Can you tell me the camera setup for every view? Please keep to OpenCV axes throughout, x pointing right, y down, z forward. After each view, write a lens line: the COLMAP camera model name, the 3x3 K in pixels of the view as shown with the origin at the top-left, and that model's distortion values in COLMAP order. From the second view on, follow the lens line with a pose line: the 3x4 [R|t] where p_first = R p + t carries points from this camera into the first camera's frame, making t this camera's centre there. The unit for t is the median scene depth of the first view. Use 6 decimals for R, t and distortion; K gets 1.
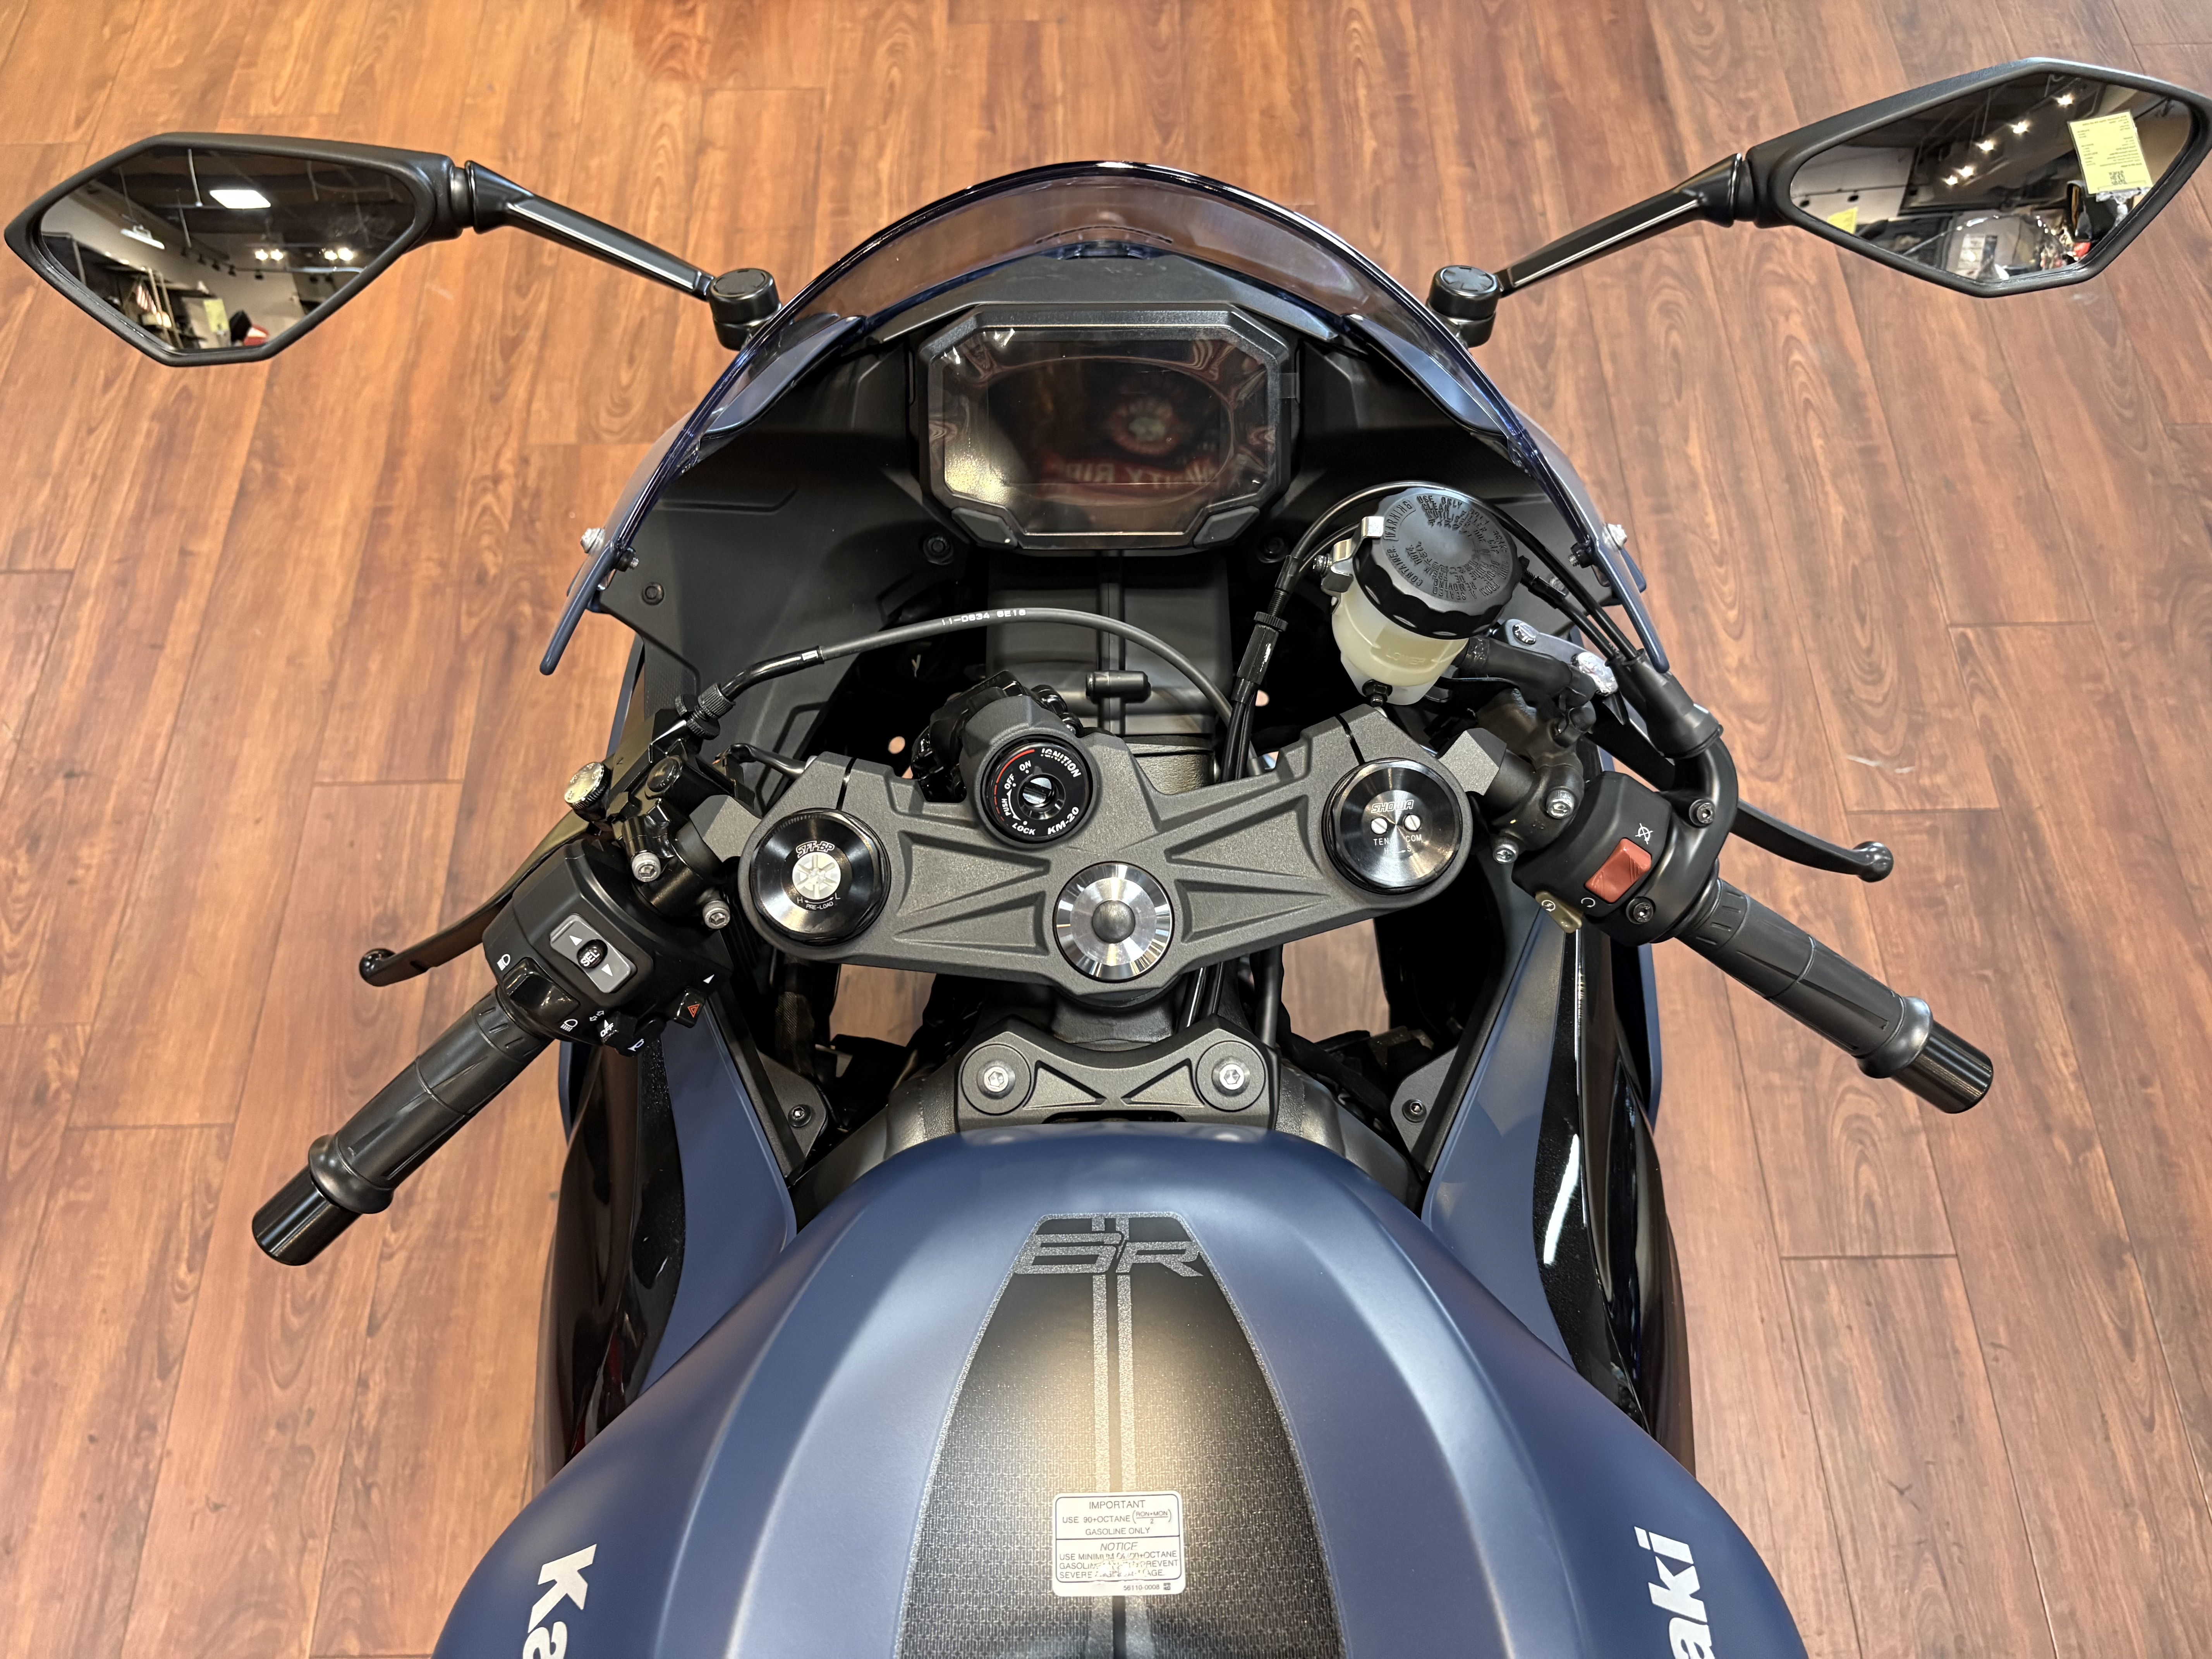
lens RADIAL K [[1728.2, 0, 1101.3], [0, 1728.2, 815.8], [0, 0, 1]] dist [0.030719, -0.019965]
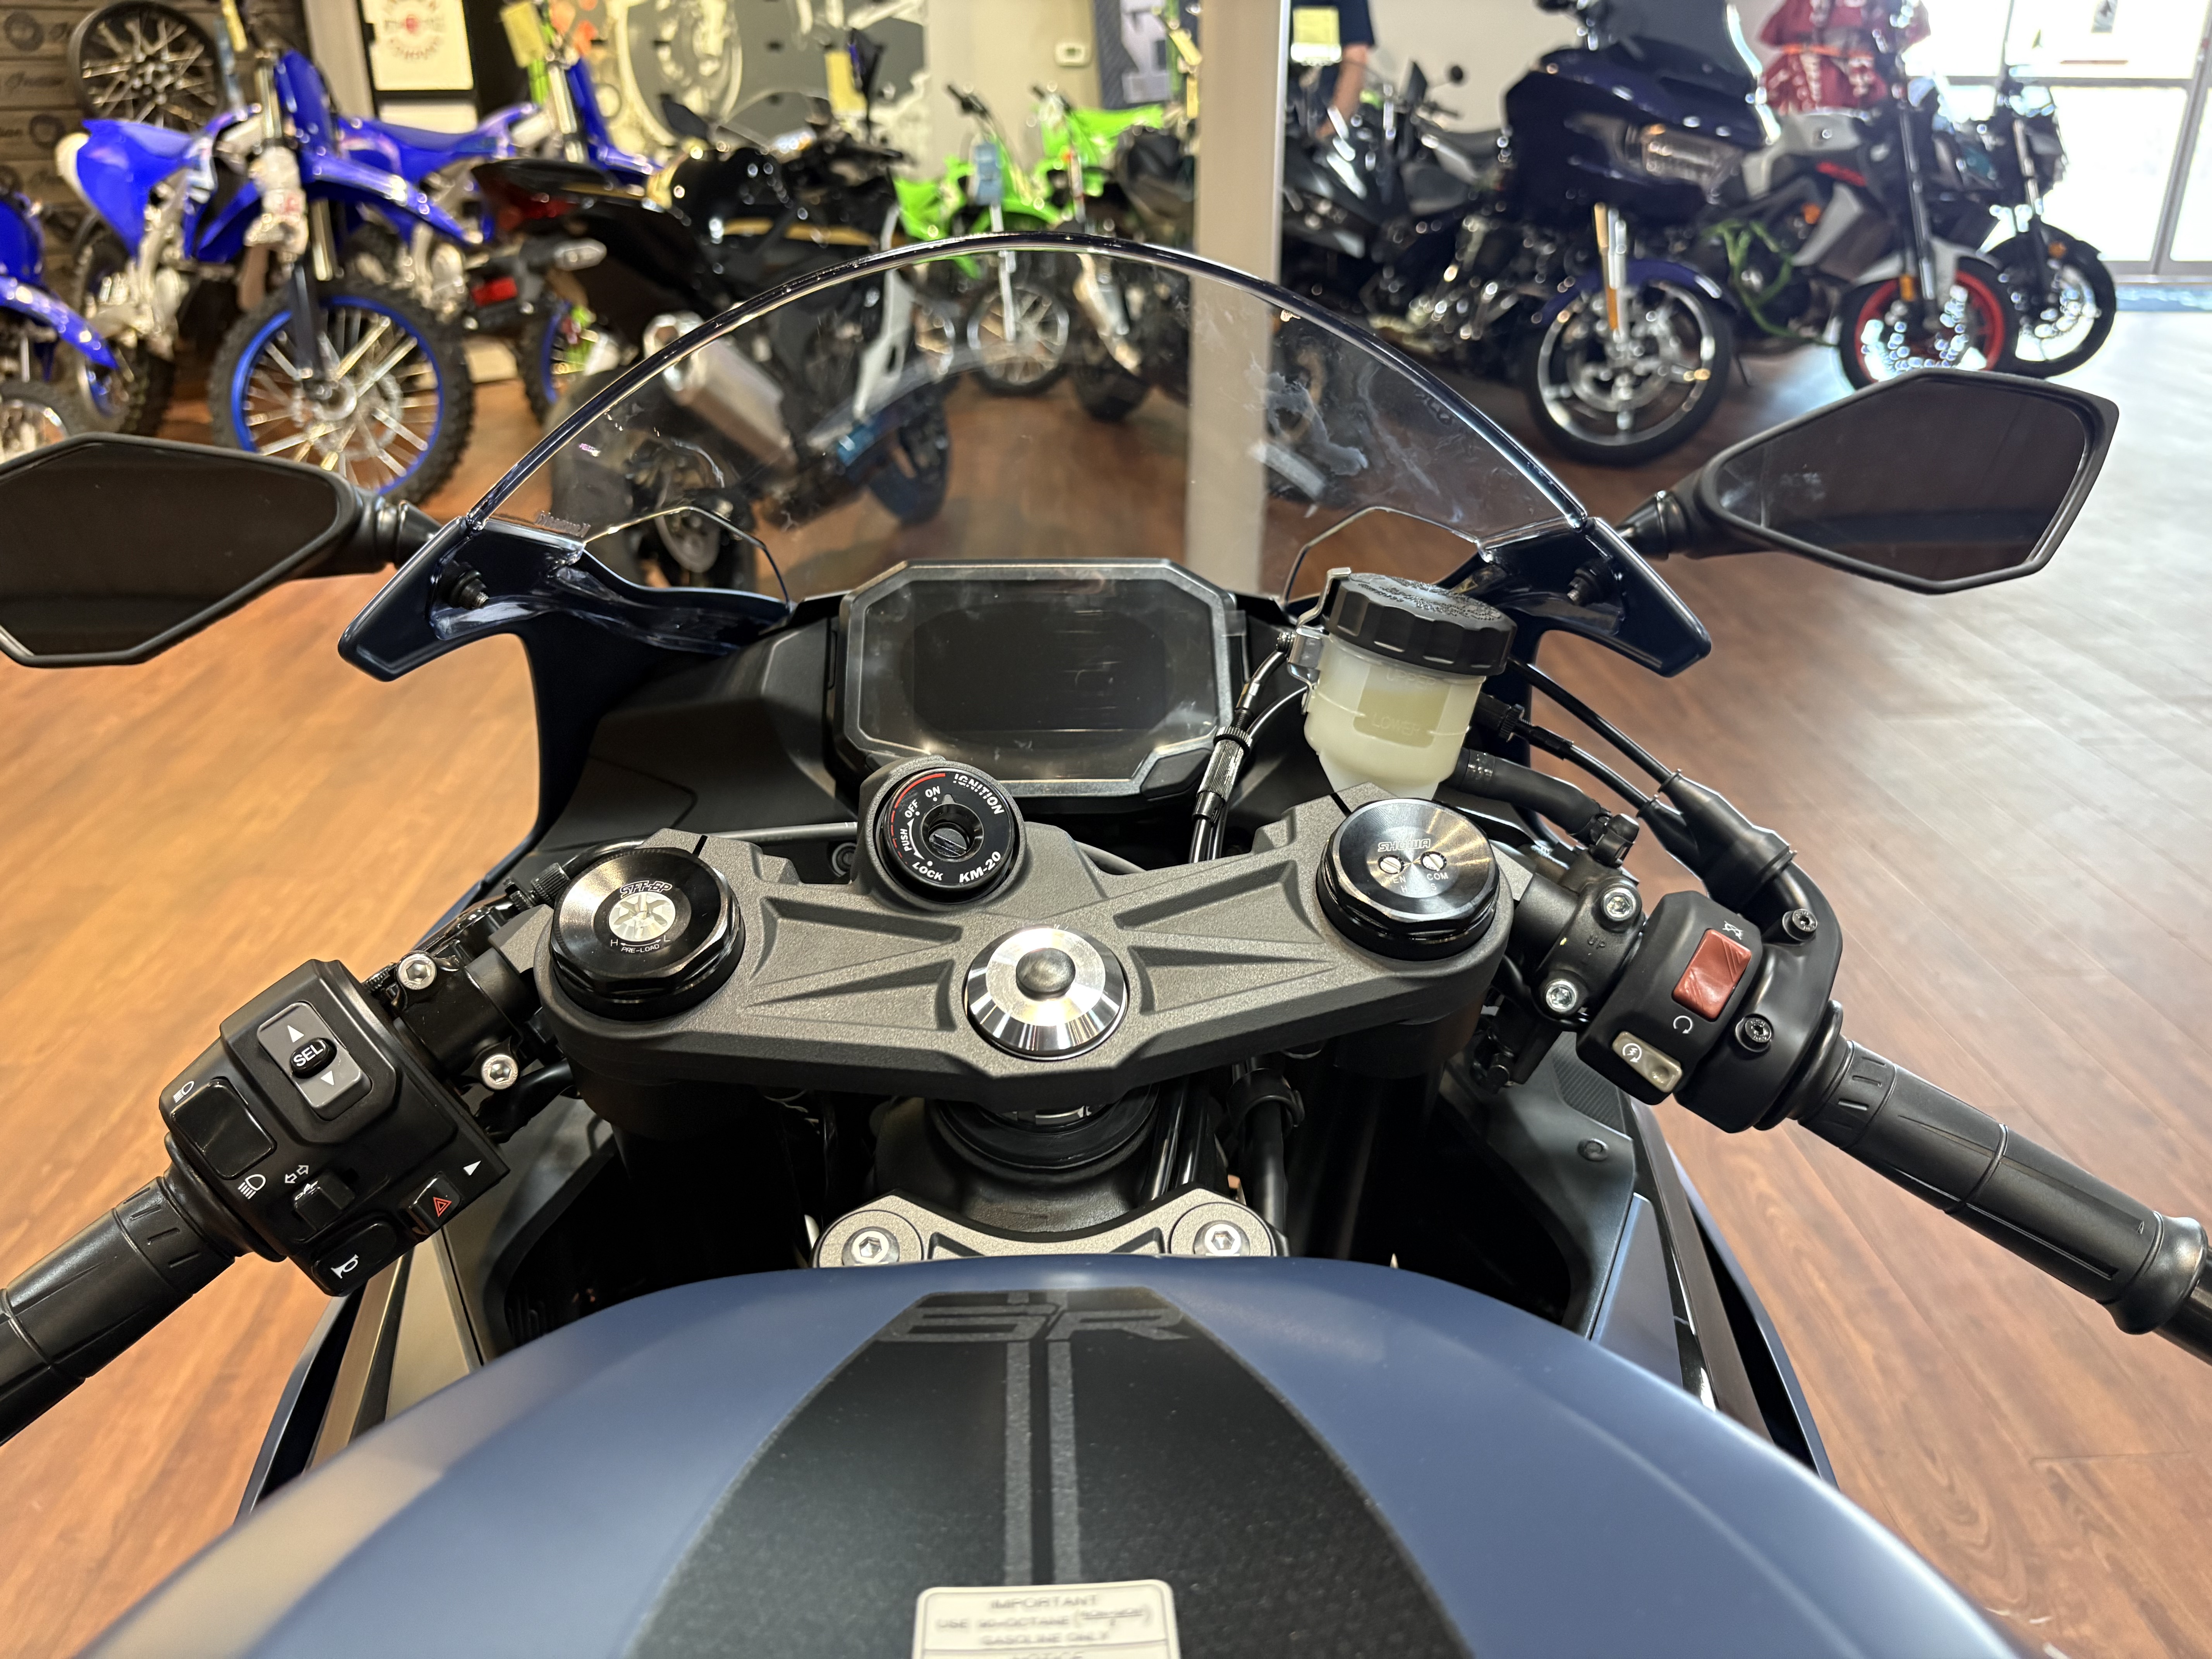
lens RADIAL K [[1703.1, 0, 1106.0], [0, 1703.1, 829.5], [0, 0, 1]] dist [0.052136, -0.077357]
pose [[0.999541, -0.003406, 0.030109, 0.010608], [0.021666, 0.775003, -0.631586, 0.449295], [-0.021183, 0.631949, 0.774721, 0.387921]]
